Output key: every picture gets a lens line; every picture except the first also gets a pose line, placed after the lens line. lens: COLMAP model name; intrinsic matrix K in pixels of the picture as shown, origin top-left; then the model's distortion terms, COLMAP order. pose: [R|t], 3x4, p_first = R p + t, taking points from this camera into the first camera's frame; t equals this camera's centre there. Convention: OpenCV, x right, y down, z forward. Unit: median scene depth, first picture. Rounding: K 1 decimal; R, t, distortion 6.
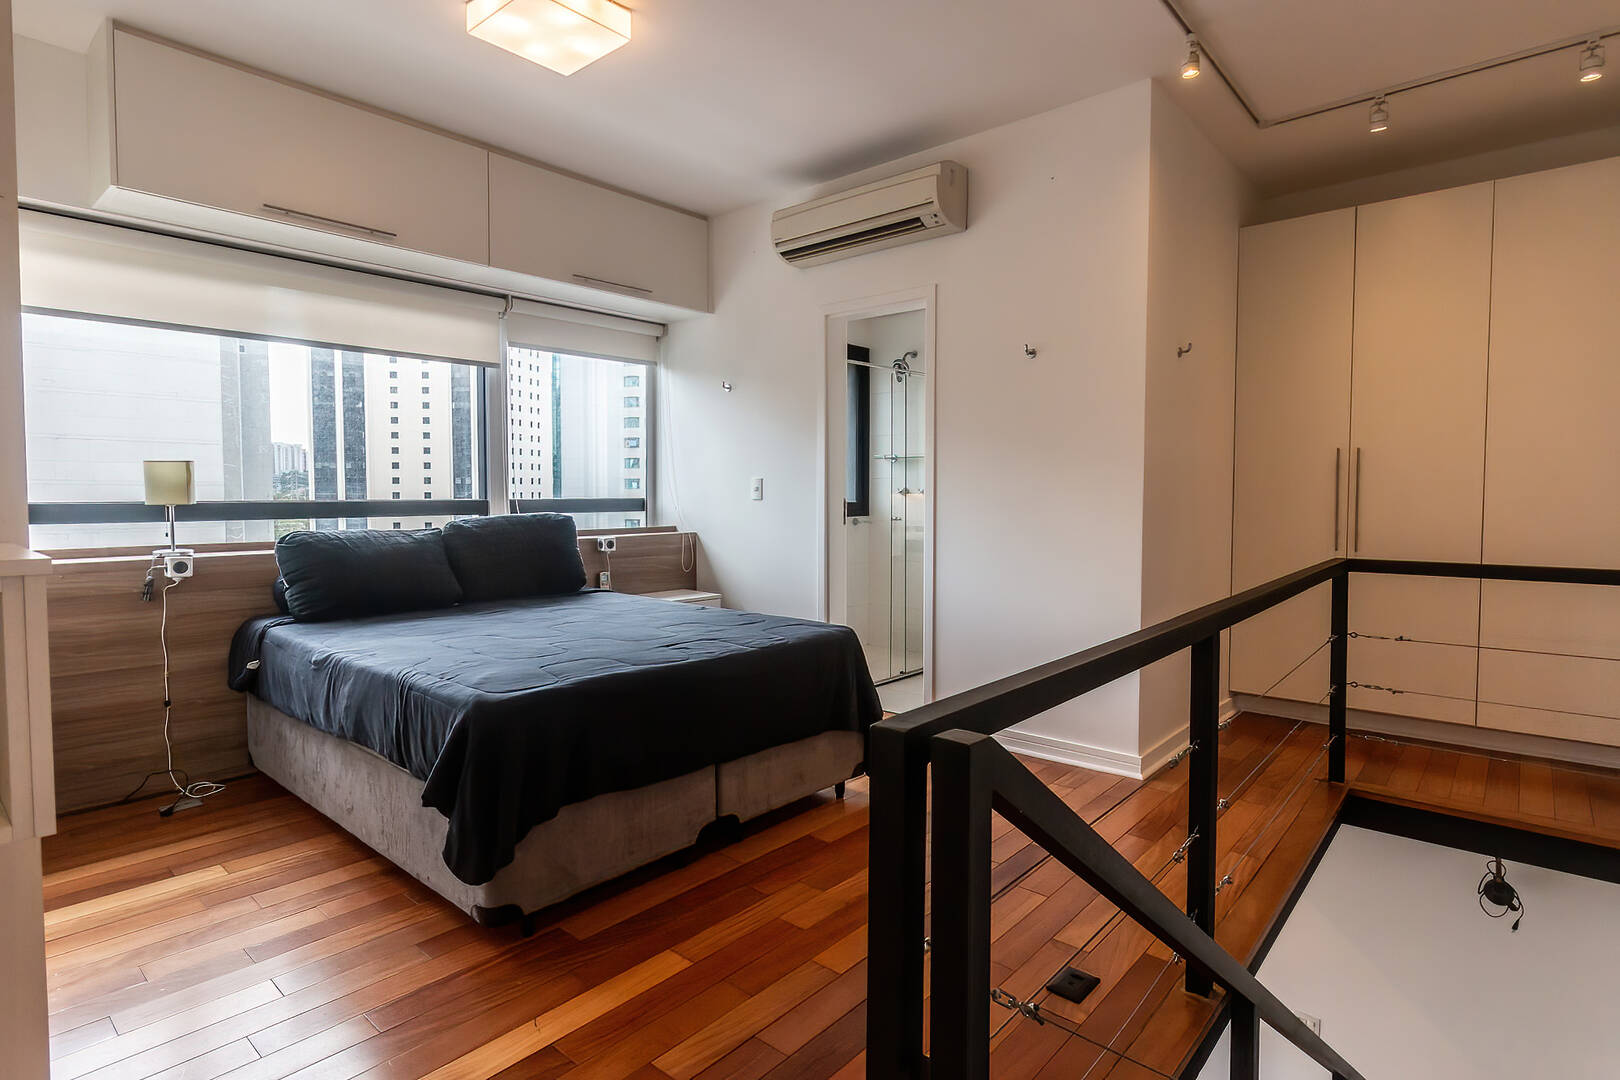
lens RADIAL K [[828.9, 0, 812.8], [0, 828.9, 530.9], [0, 0, 1]] dist [-0.001397, -0.000975]
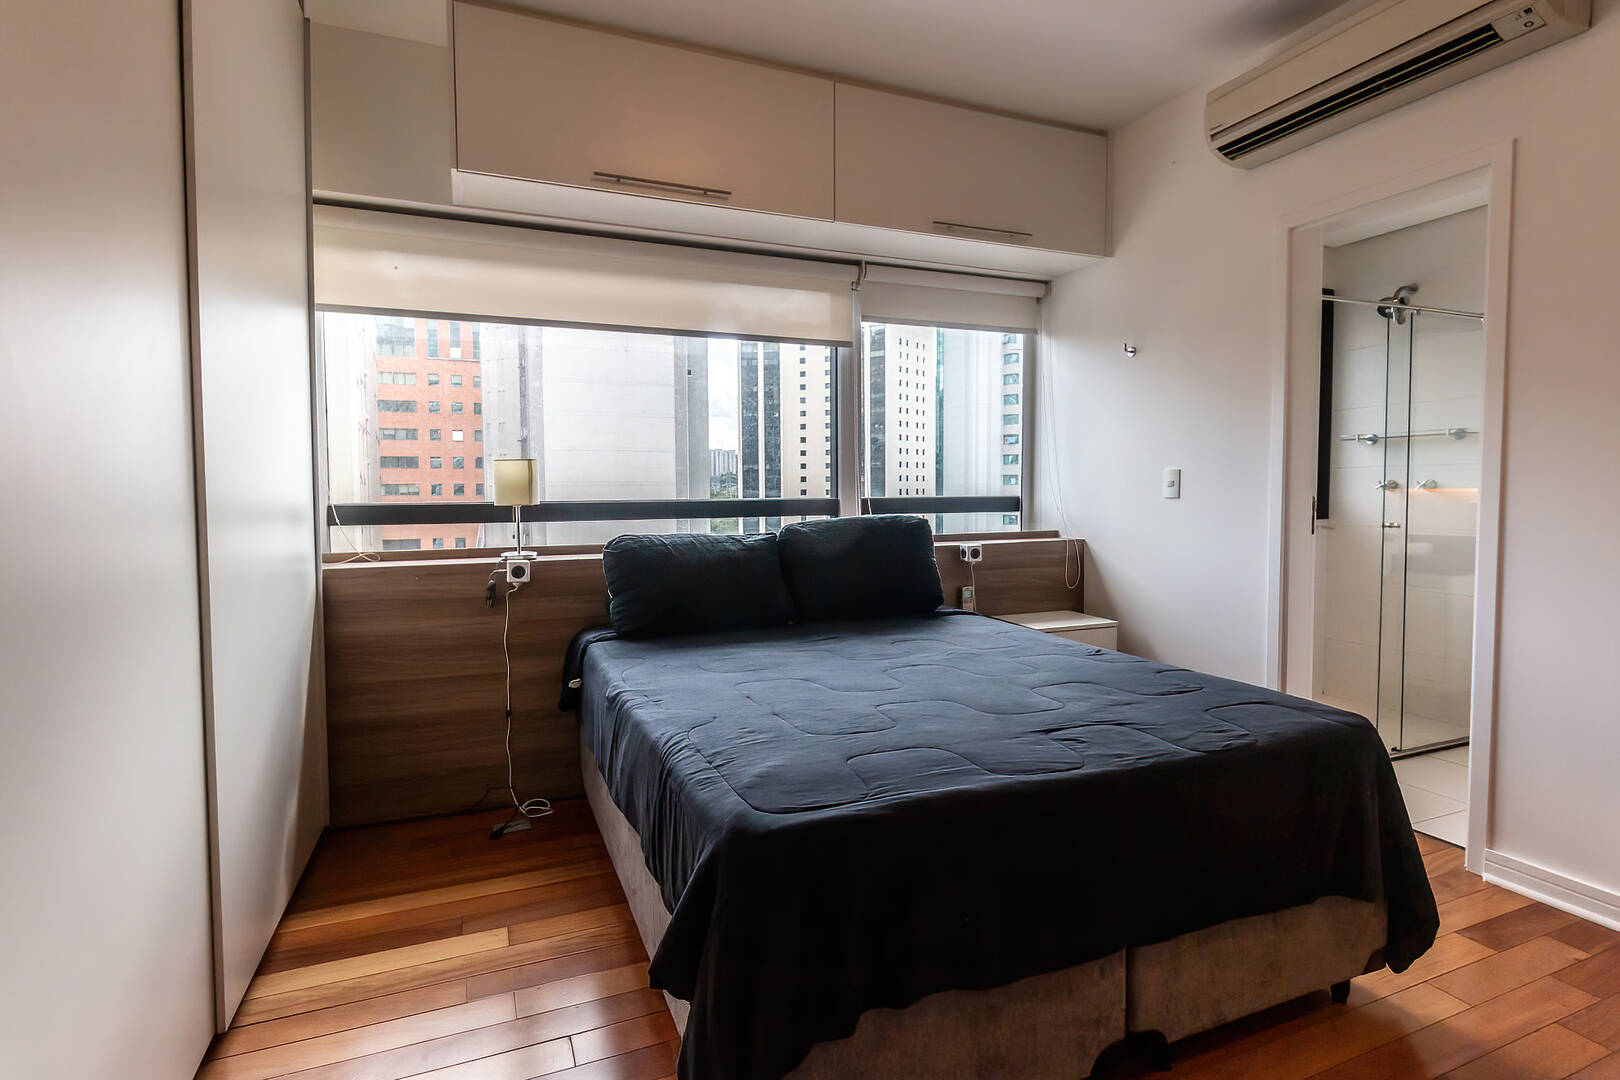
lens RADIAL K [[812.8, 0, 811.6], [0, 812.8, 526.2], [0, 0, 1]] dist [-0.000046, -0.000287]
pose [[0.898599, 0.013905, -0.438550, -0.048353], [-0.013938, 0.999898, 0.003145, -0.013055], [0.438549, 0.003287, 0.898701, 0.262099]]
